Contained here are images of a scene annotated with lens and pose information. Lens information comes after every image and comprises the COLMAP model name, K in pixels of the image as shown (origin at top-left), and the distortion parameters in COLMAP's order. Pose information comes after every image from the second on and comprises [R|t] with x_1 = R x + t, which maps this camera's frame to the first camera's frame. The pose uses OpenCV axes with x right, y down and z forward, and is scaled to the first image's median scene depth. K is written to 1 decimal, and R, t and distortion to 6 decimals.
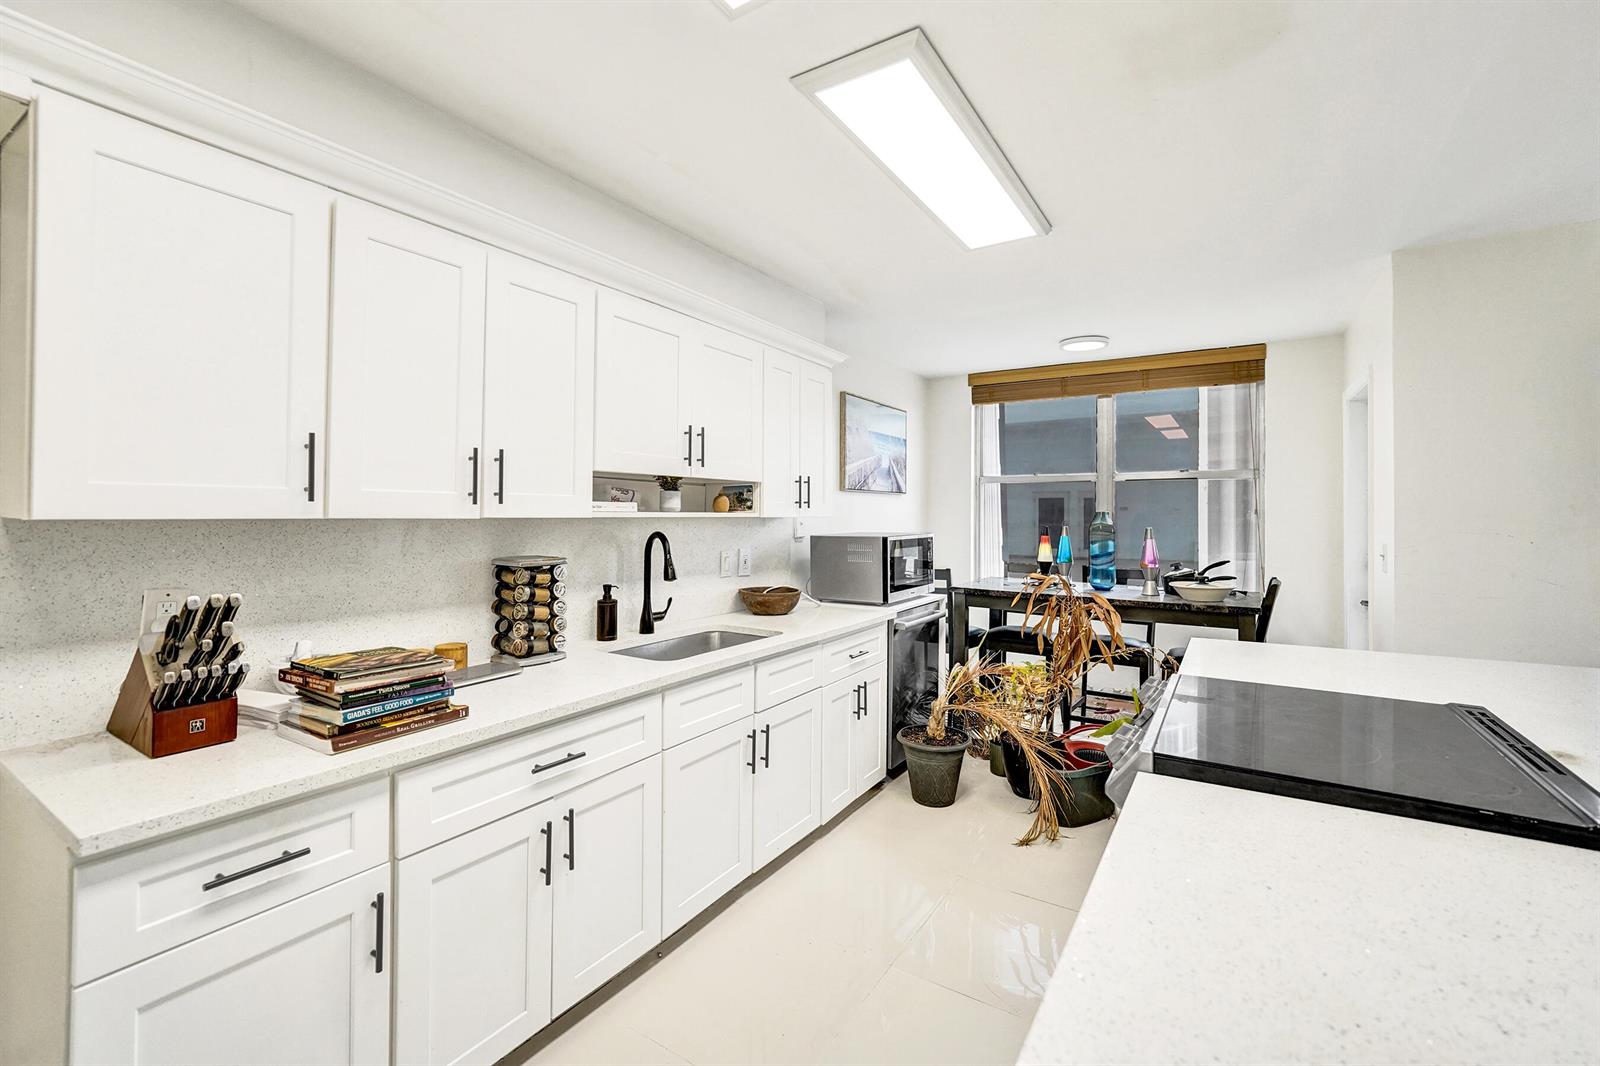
lens RADIAL K [[685.5, 0, 801.2], [0, 685.5, 509.3], [0, 0, 1]] dist [-0.004668, 0.000050]
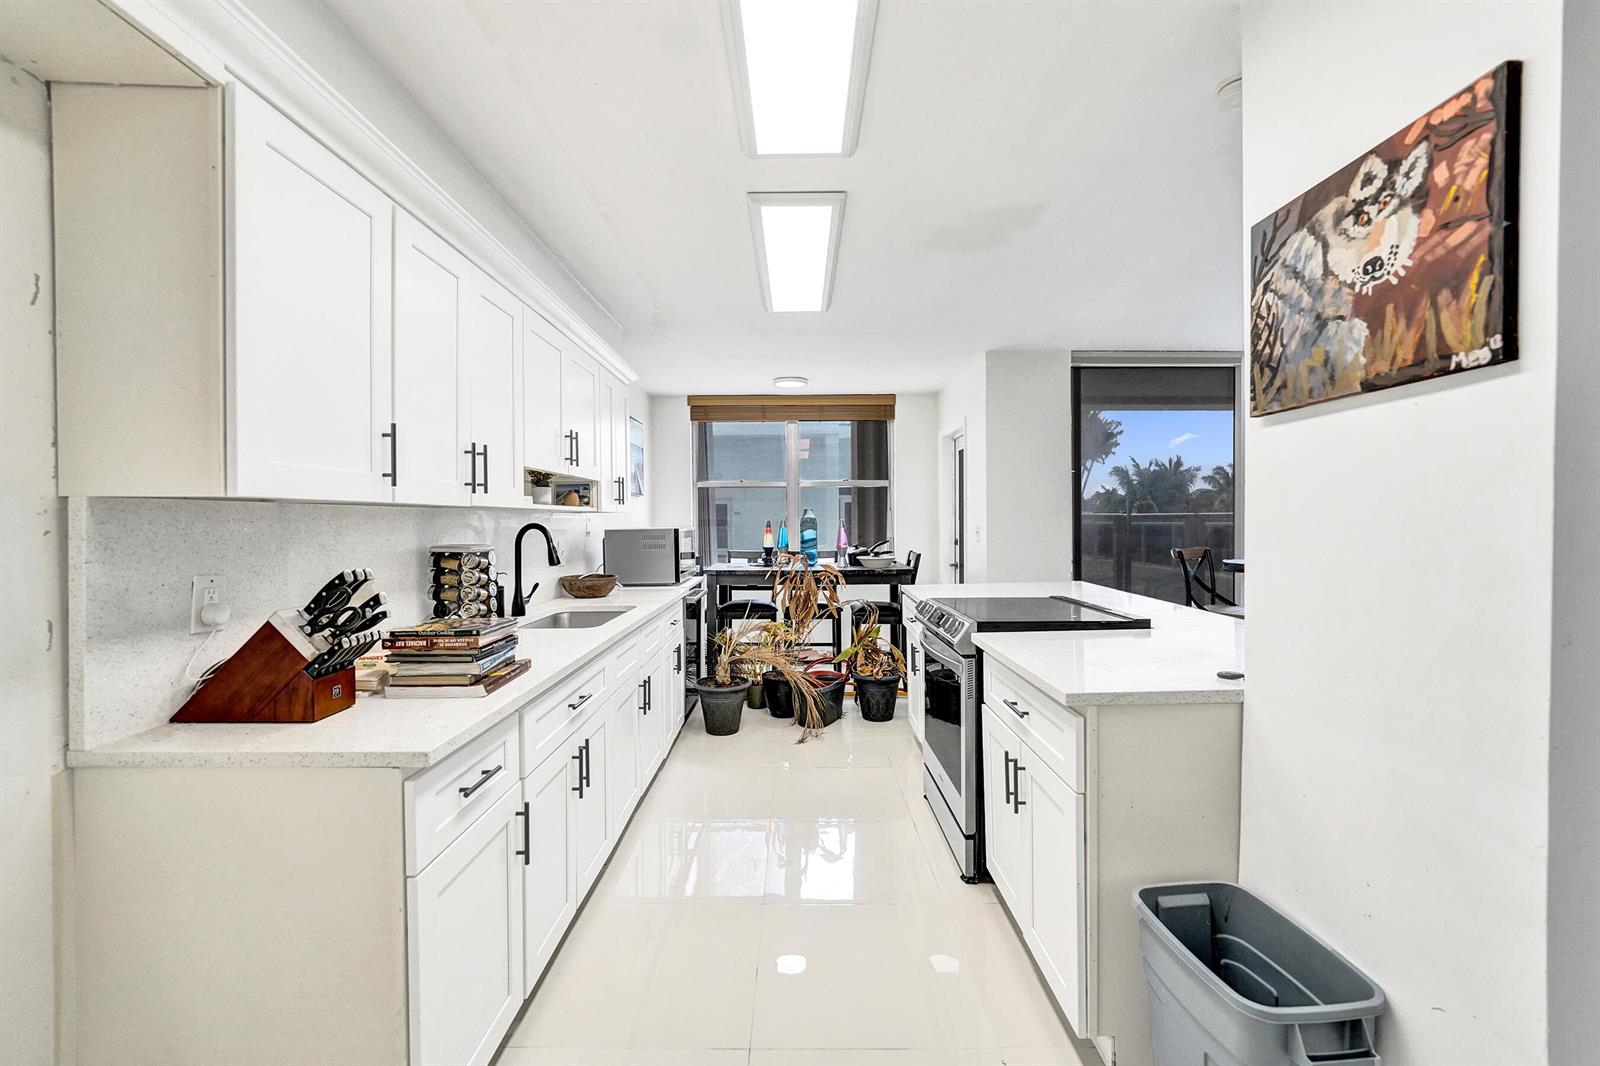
lens RADIAL K [[654.3, 0, 798.5], [0, 654.3, 531.6], [0, 0, 1]] dist [-0.004410, 0.000498]
pose [[0.843355, -0.022994, 0.536865, -0.391617], [0.010902, 0.999611, 0.025688, 0.021916], [-0.537247, -0.015811, 0.843277, -0.122695]]
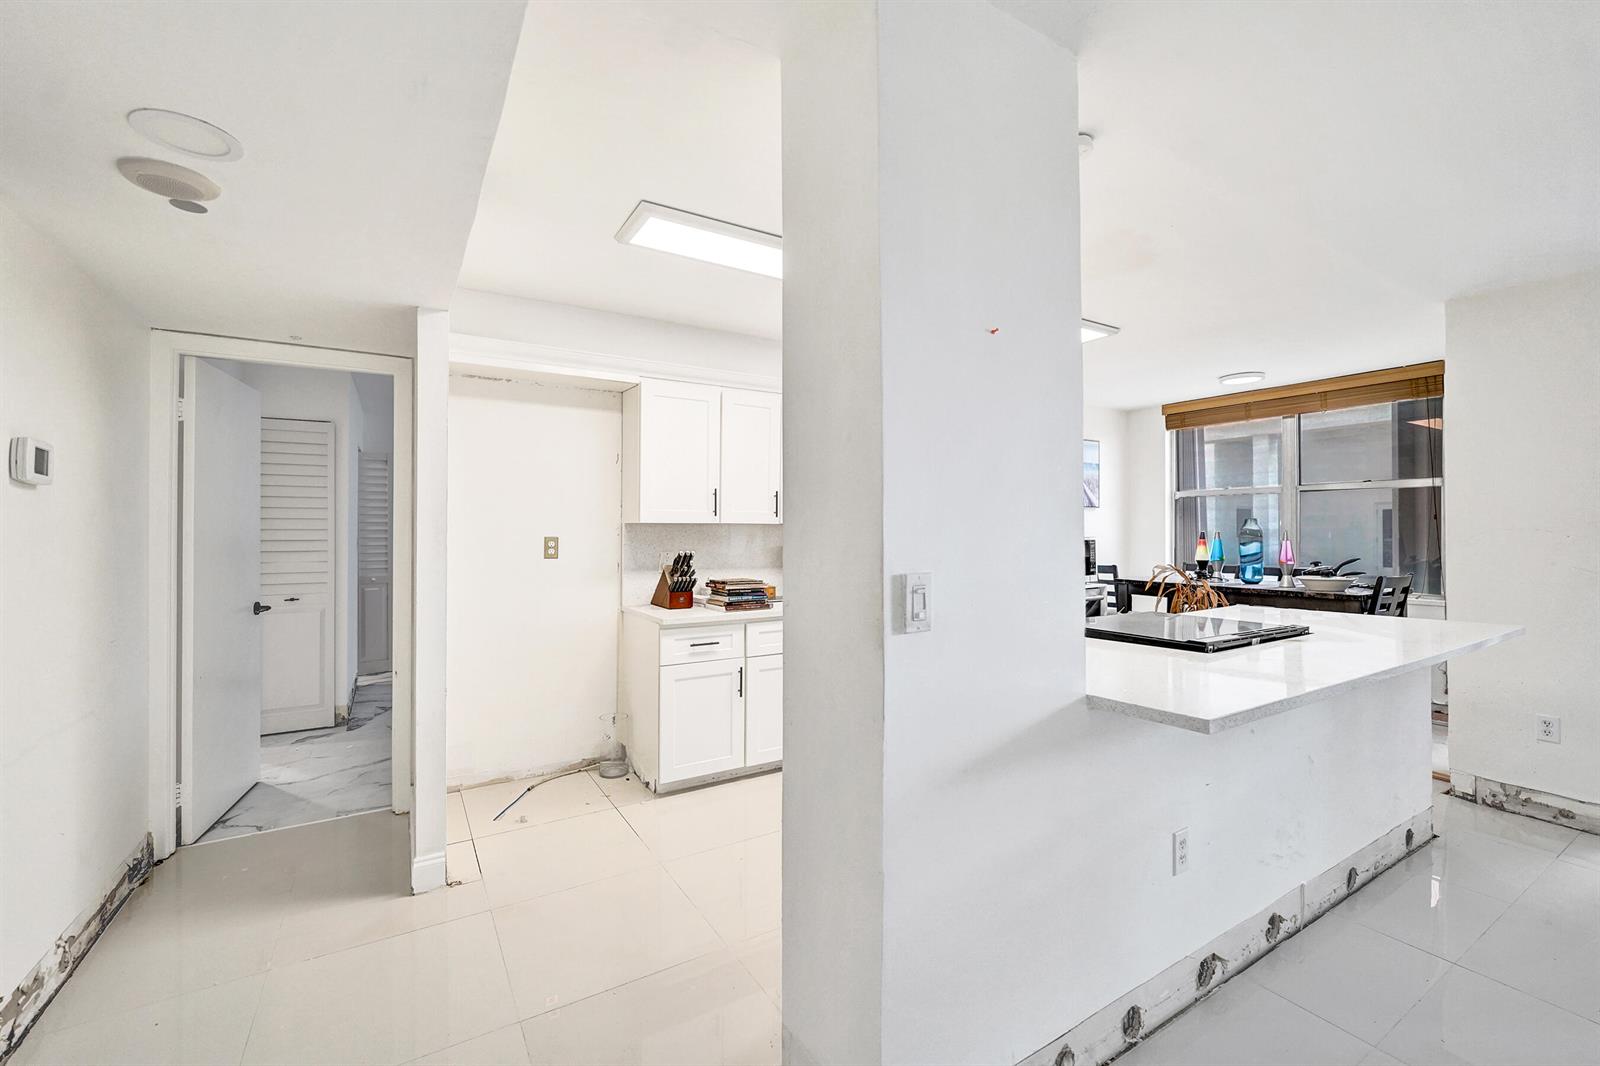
lens RADIAL K [[665.2, 0, 802.1], [0, 665.2, 526.0], [0, 0, 1]] dist [-0.001523, 0.000027]
pose [[0.904540, -0.011330, -0.426238, 0.317217], [0.009437, 0.999934, -0.006554, 0.022726], [0.426285, 0.001906, 0.904587, -0.558634]]
